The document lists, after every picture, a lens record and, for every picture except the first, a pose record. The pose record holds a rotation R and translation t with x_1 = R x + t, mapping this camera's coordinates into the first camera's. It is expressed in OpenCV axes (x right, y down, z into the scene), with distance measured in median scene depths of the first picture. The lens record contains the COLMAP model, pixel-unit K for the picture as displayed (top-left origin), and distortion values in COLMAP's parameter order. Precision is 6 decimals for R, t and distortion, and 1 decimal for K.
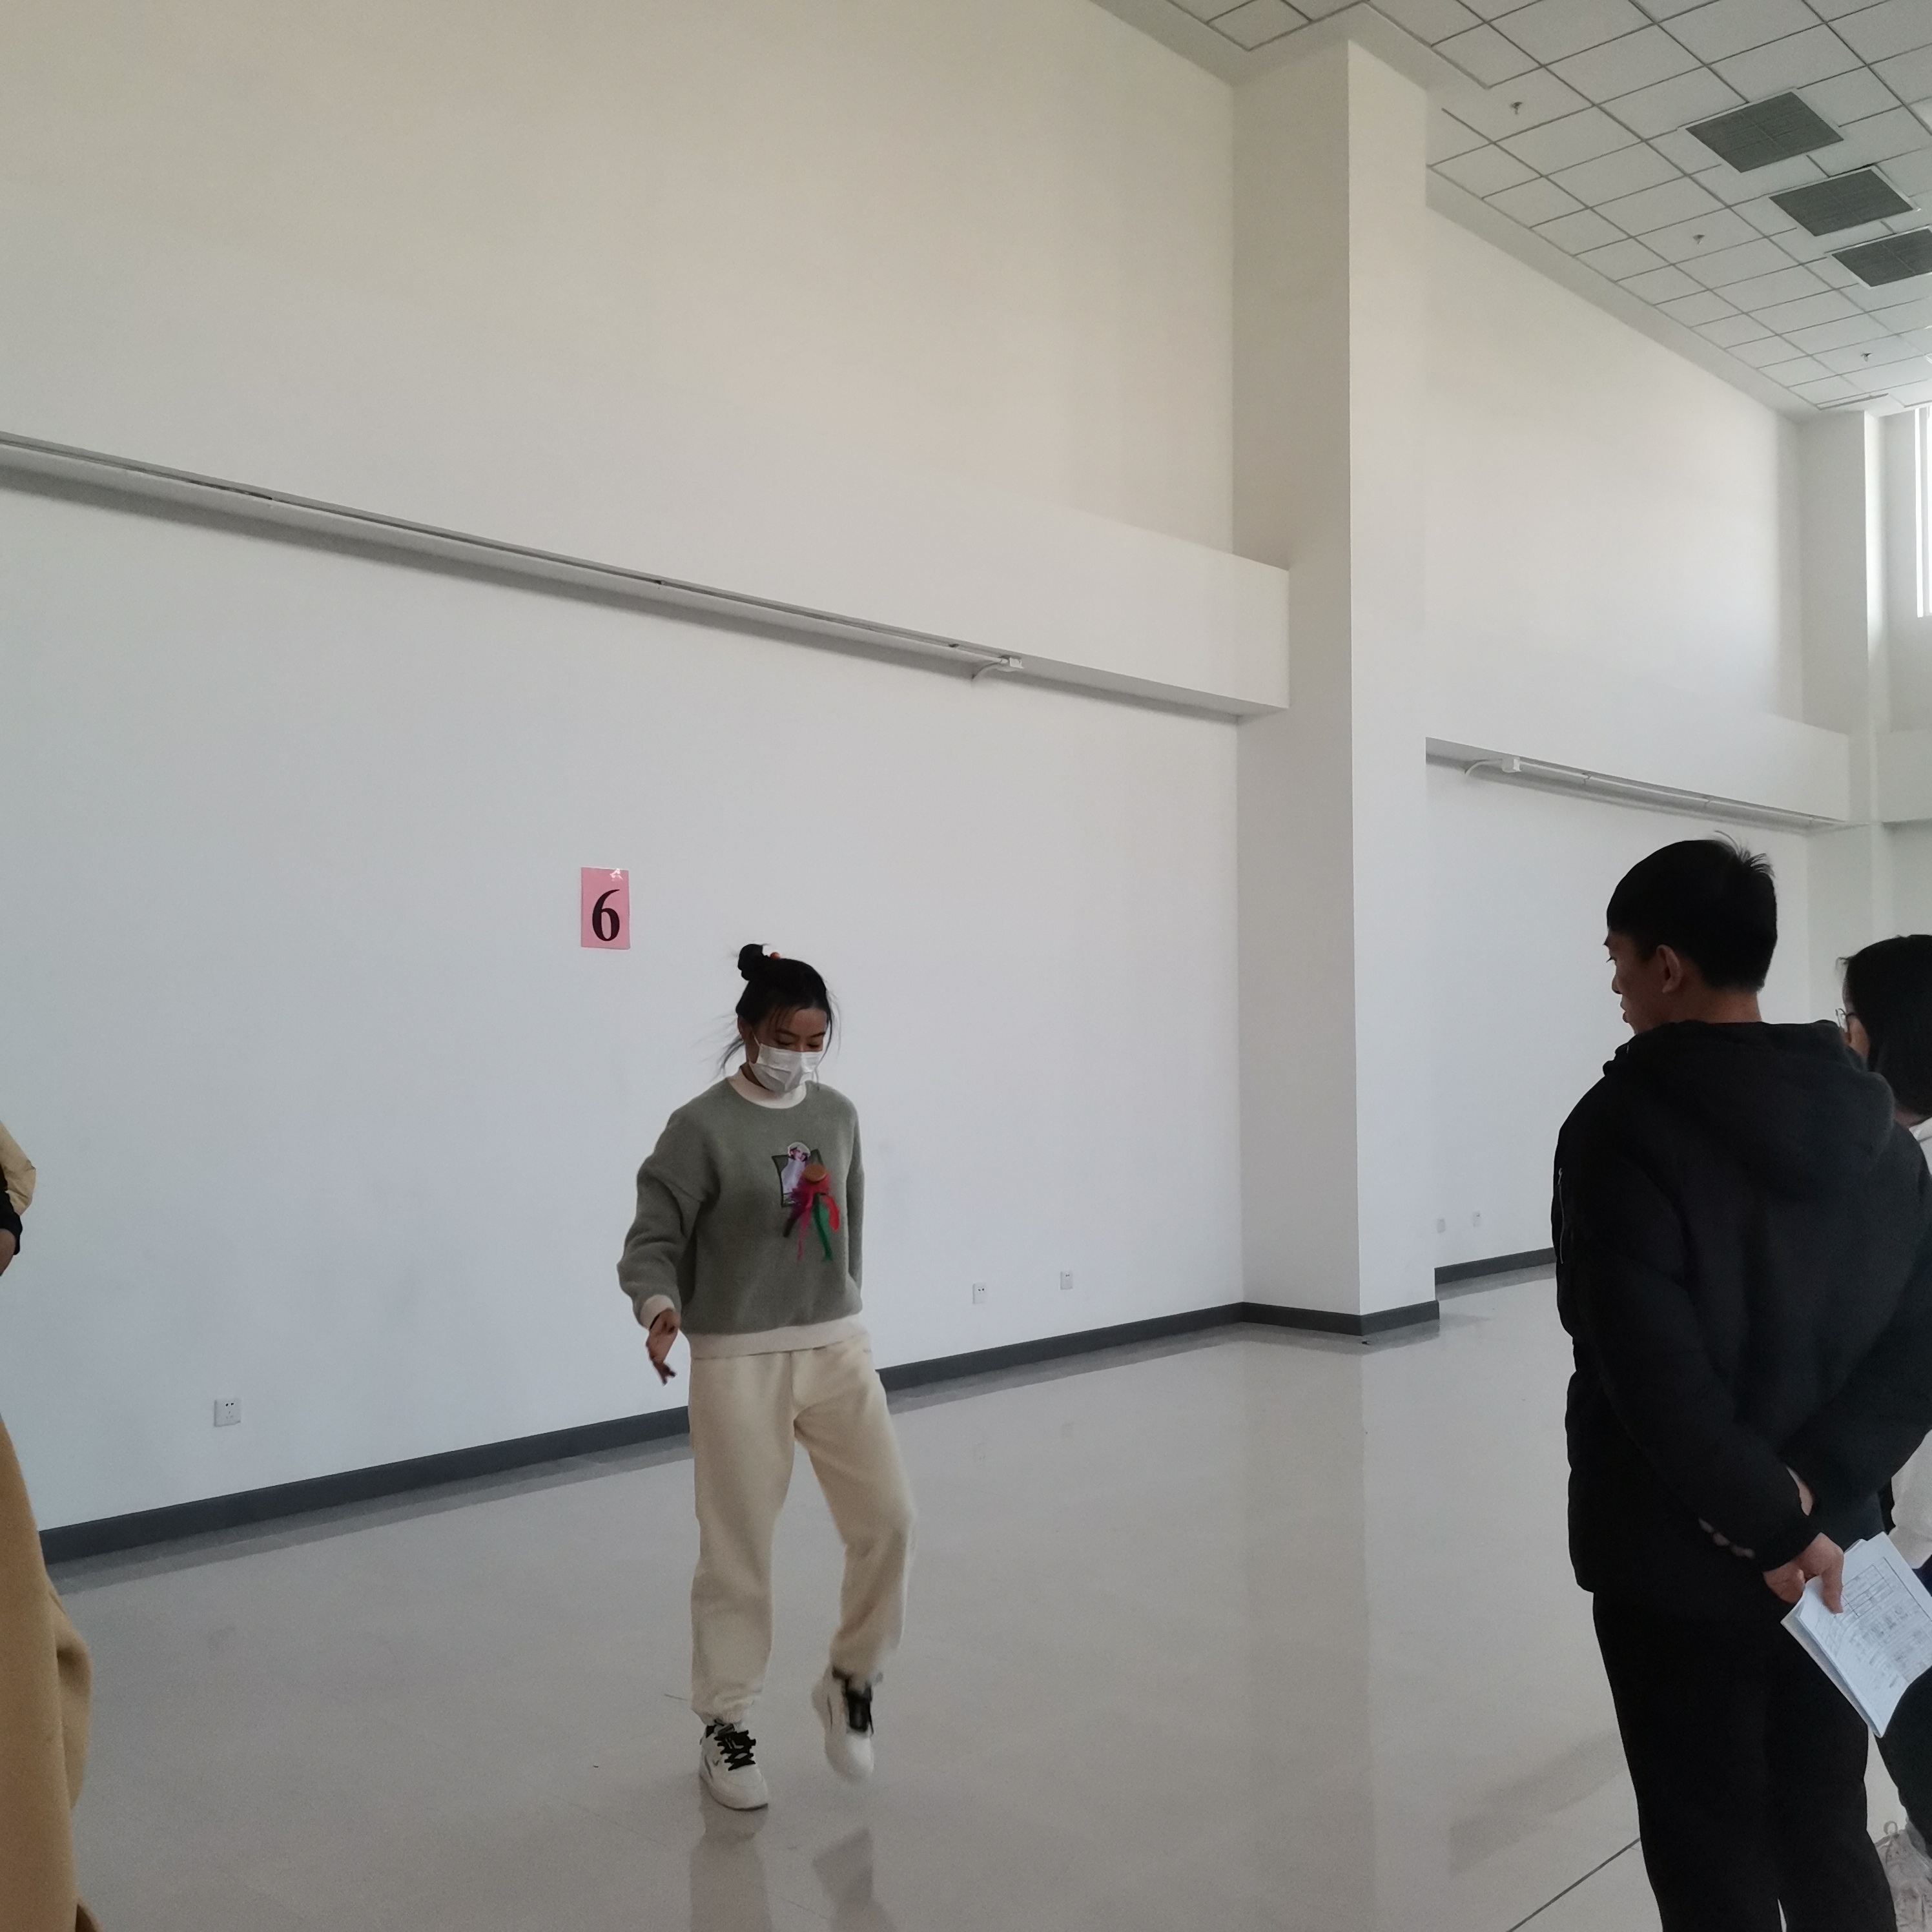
lens RADIAL K [[1972.8, 0, 966.0], [0, 1972.8, 966.0], [0, 0, 1]] dist [0.074766, -0.026647]
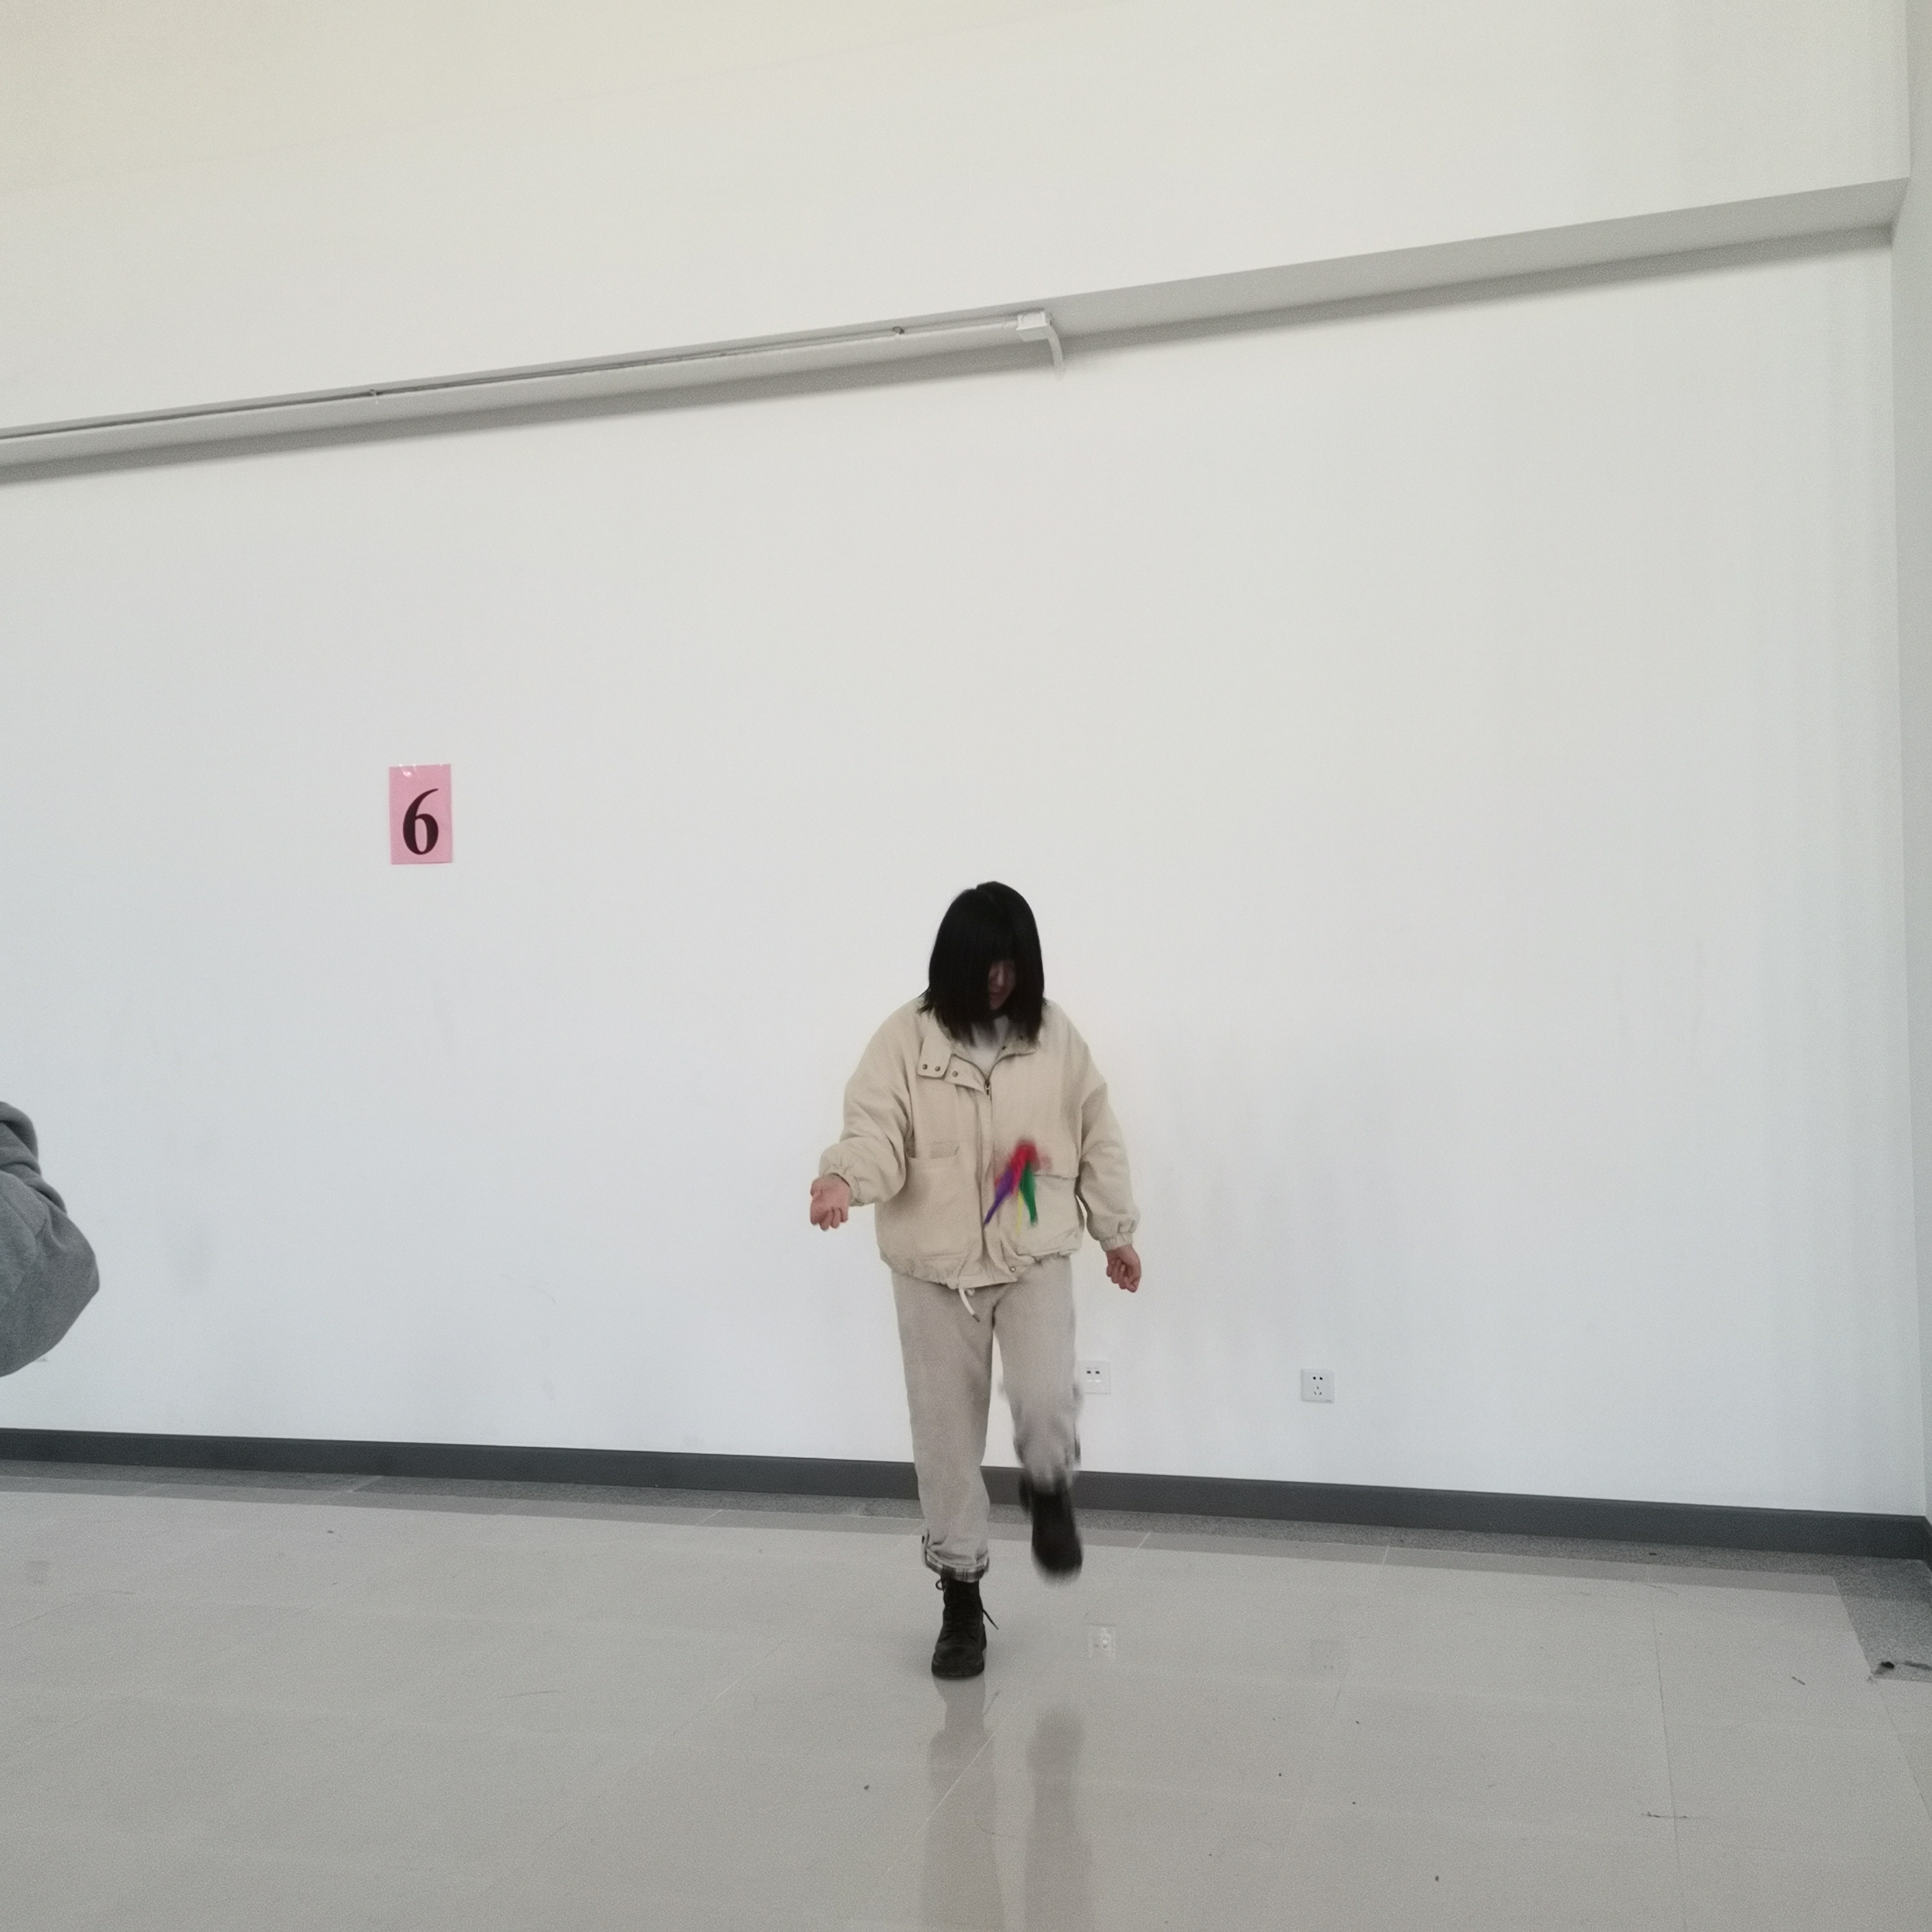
lens RADIAL K [[2268.5, 0, 966.0], [0, 2268.5, 966.0], [0, 0, 1]] dist [0.056945, 0.012891]
pose [[0.395792, -0.001085, -0.918339, 0.755578], [0.060793, 0.997837, 0.025022, 0.022868], [0.916326, -0.065732, 0.395002, 0.831061]]
